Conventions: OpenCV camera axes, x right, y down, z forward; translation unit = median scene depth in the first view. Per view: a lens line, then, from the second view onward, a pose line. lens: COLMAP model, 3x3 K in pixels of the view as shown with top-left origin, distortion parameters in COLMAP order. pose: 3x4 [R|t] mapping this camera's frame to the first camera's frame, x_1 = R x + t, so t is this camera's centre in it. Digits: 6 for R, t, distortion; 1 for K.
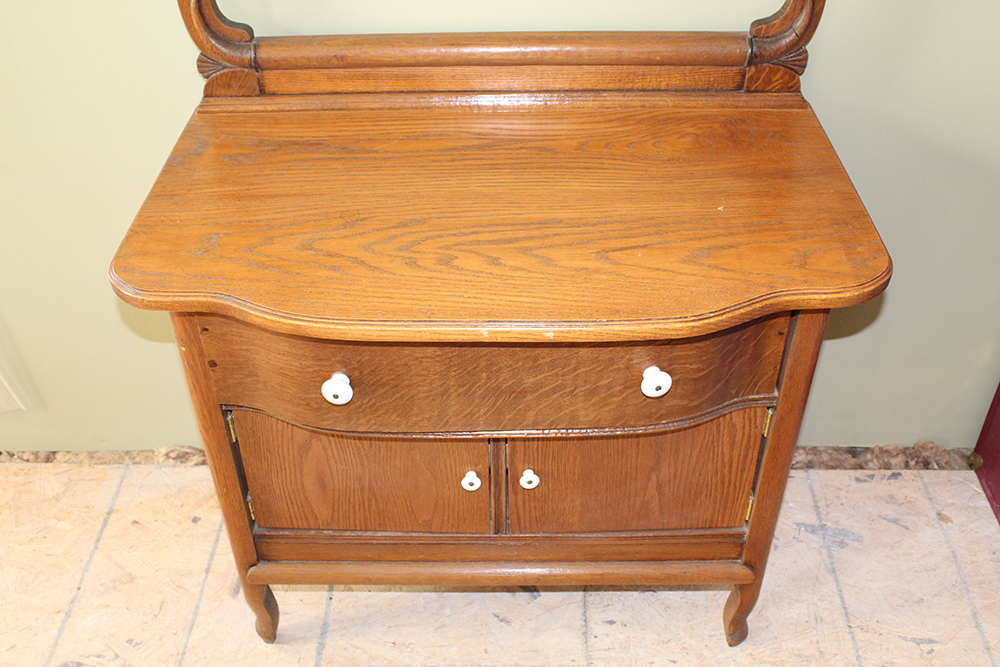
lens RADIAL K [[1024.9, 0, 500.5], [0, 1024.9, 337.0], [0, 0, 1]] dist [-0.092441, 0.000000]
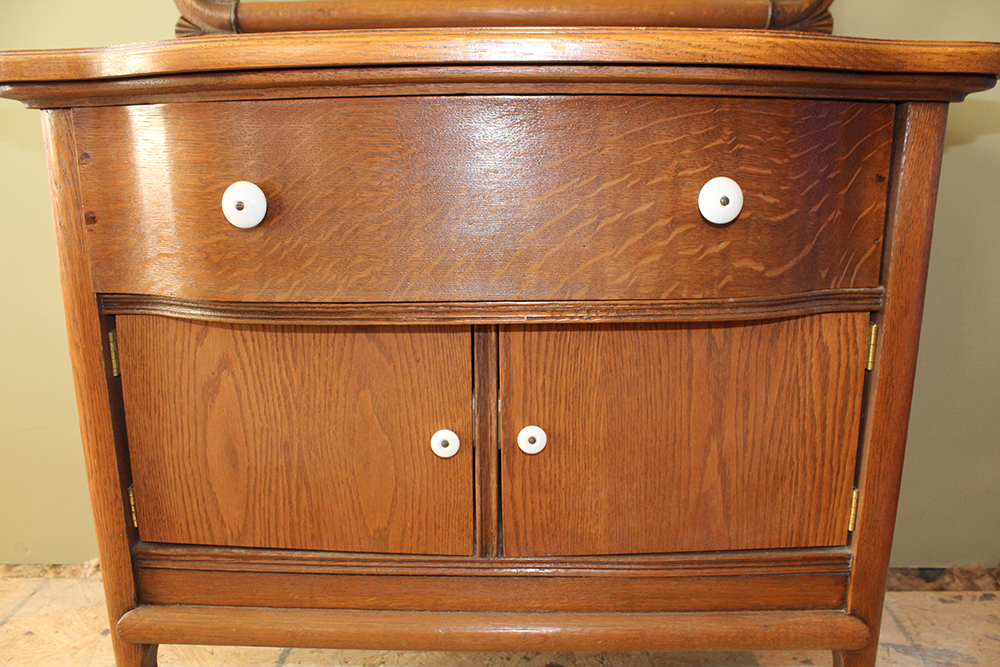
lens RADIAL K [[826.1, 0, 501.6], [0, 826.1, 325.8], [0, 0, 1]] dist [-0.143848, 0.096873]
pose [[0.999840, 0.009800, -0.014956, 0.014785], [-0.015209, 0.905946, -0.423120, 0.285038], [0.009403, 0.423280, 0.905950, 0.451024]]
